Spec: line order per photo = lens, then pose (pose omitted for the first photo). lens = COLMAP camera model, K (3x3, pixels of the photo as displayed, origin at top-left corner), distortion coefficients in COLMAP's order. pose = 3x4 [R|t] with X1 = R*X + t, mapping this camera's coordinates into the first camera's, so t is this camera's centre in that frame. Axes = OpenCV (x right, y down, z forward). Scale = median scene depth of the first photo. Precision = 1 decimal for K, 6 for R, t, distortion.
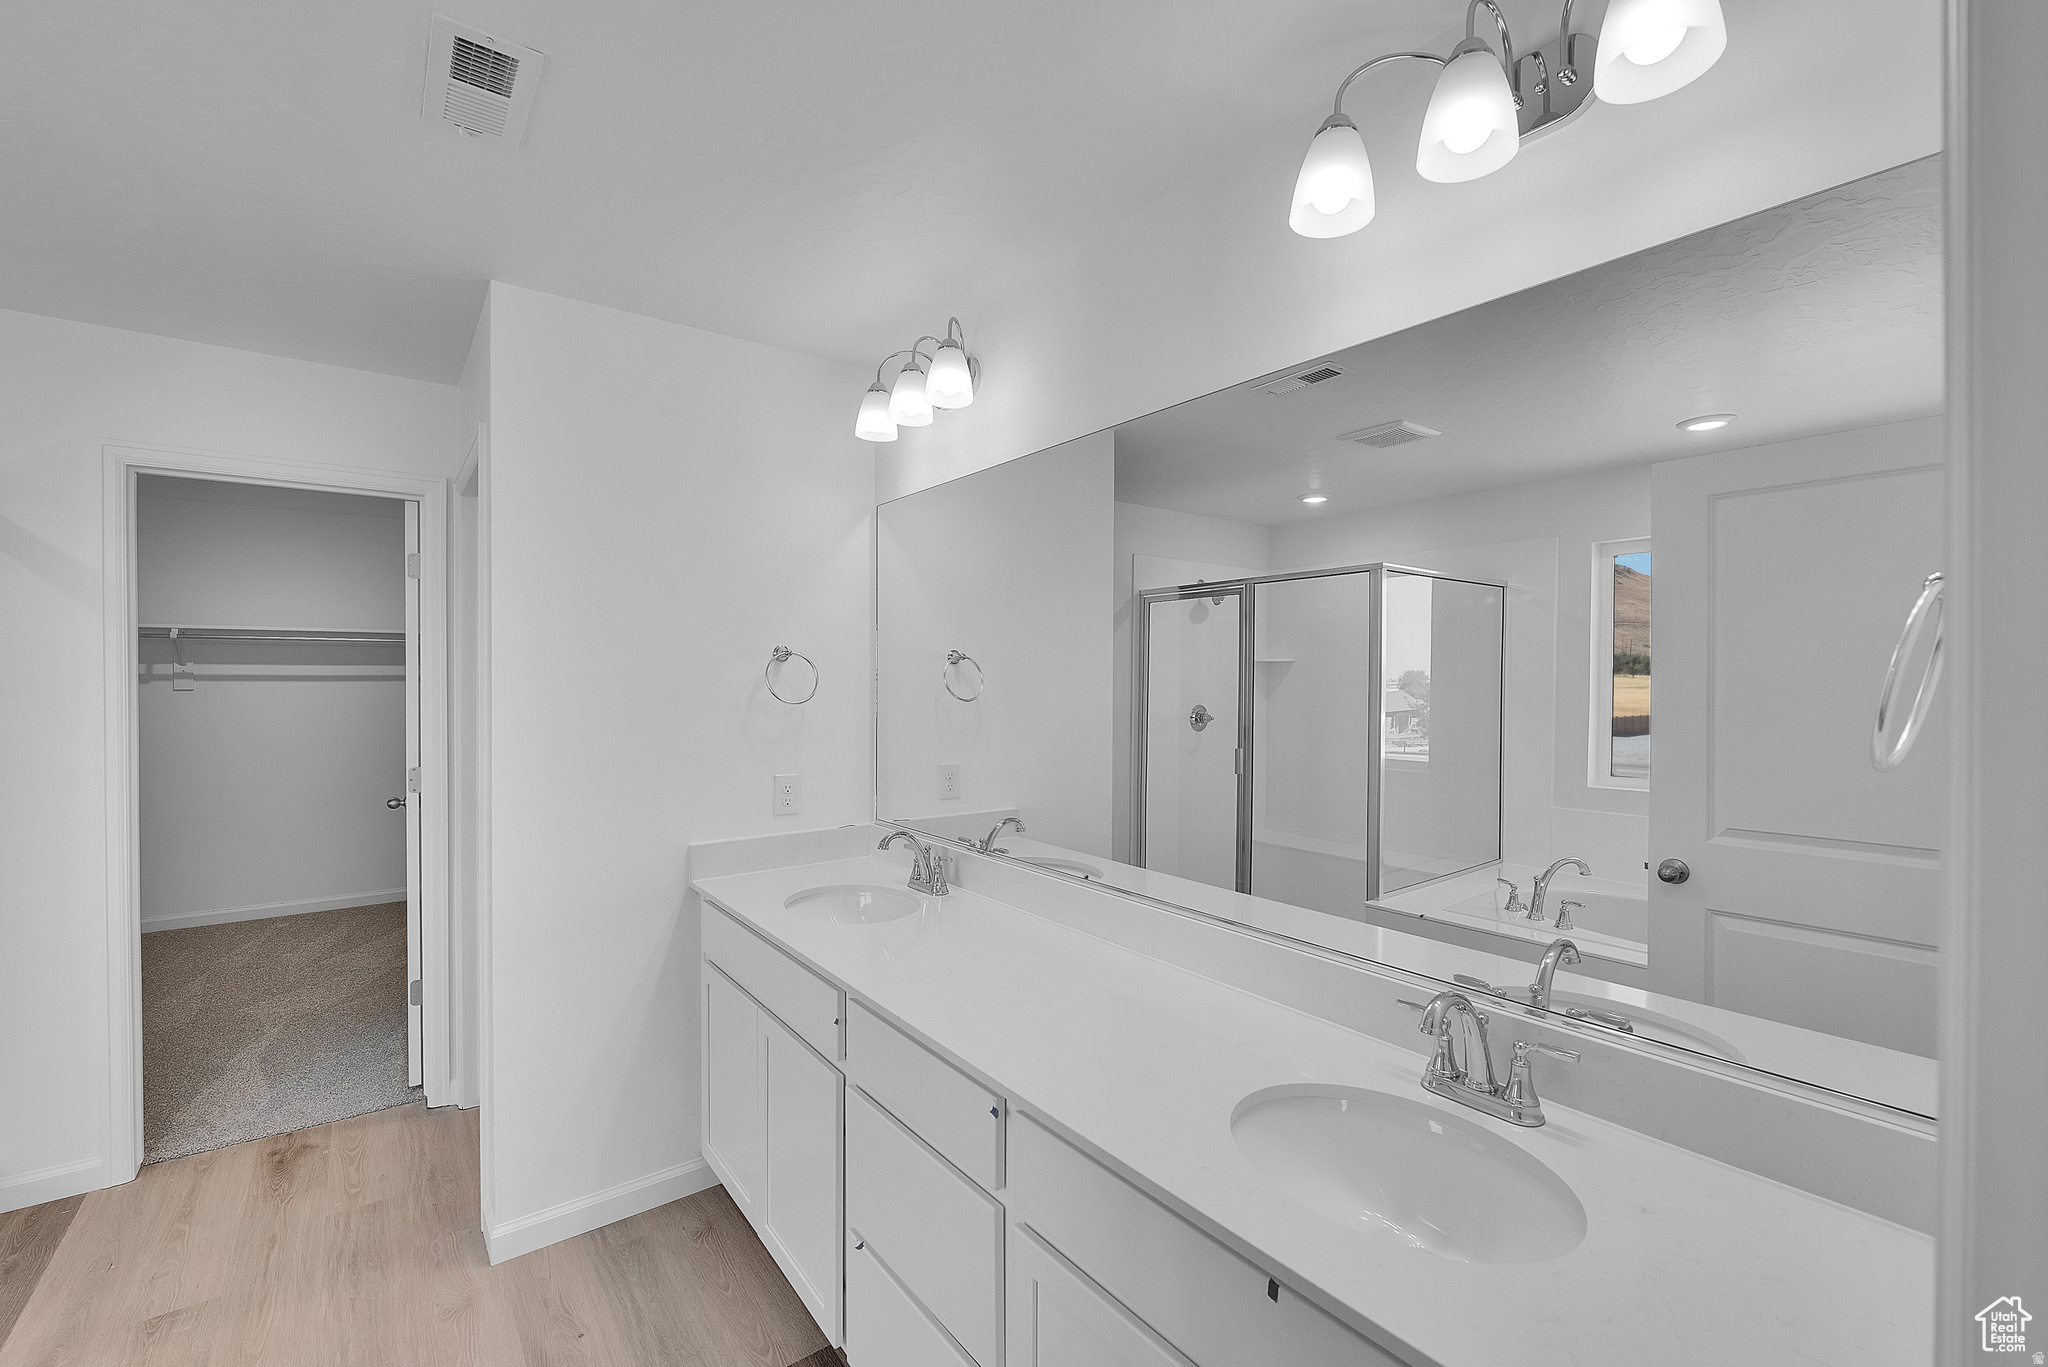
lens RADIAL K [[855.9, 0, 1026.3], [0, 855.9, 685.6], [0, 0, 1]] dist [-0.014491, -0.000263]
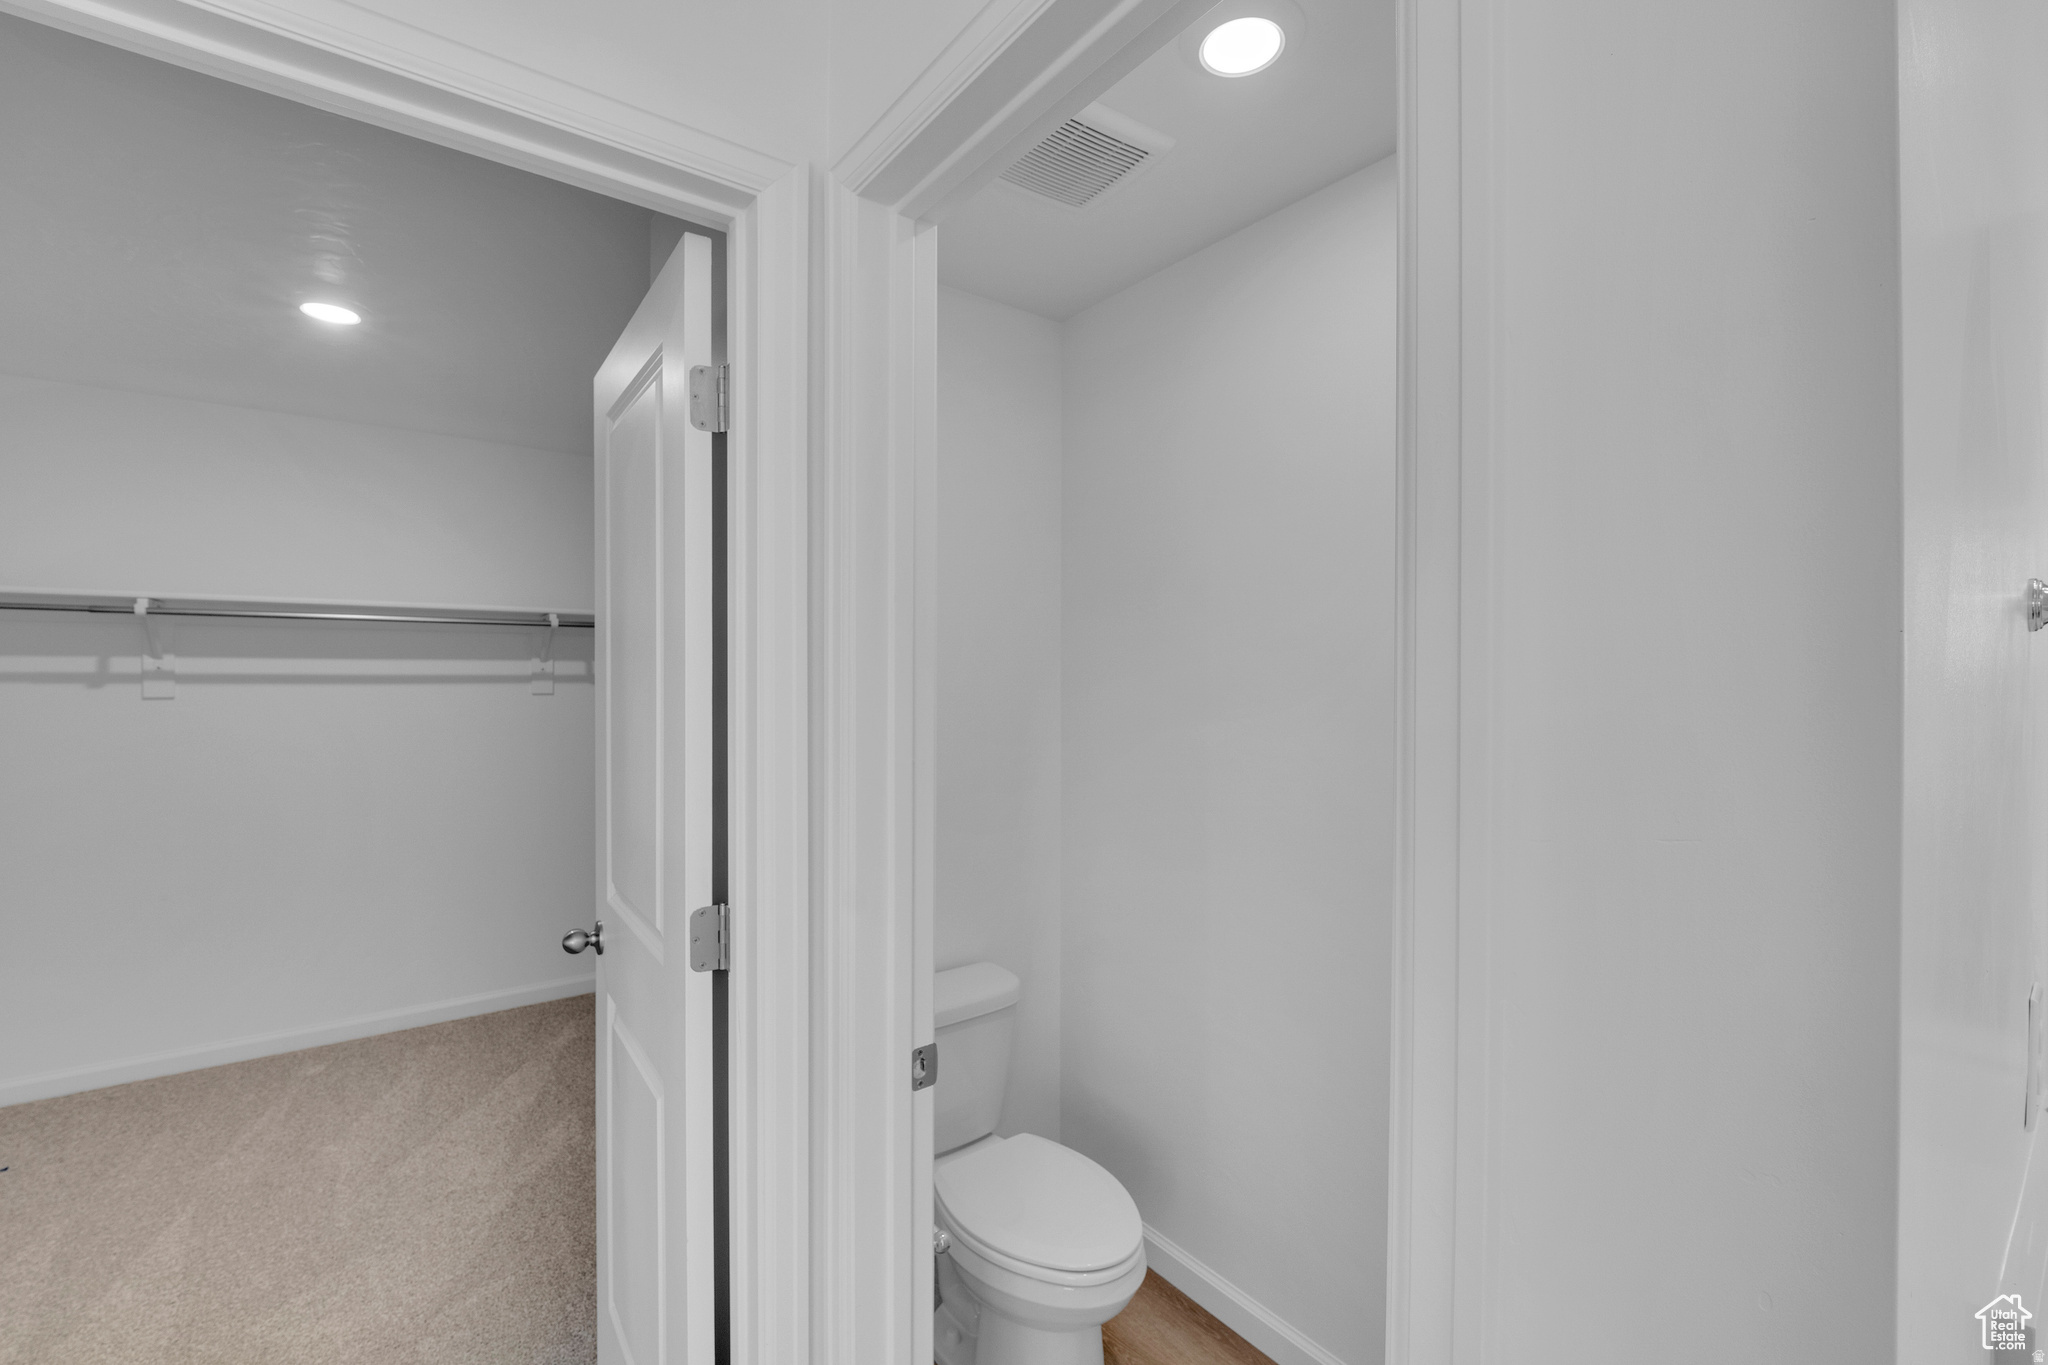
lens RADIAL K [[855.9, 0, 1025.2], [0, 855.9, 678.8], [0, 0, 1]] dist [-0.014491, -0.000263]
pose [[0.999998, -0.001919, -0.000917, -0.357315], [0.001912, 0.999971, -0.007391, -0.003537], [0.000931, 0.007389, 0.999972, 0.377106]]
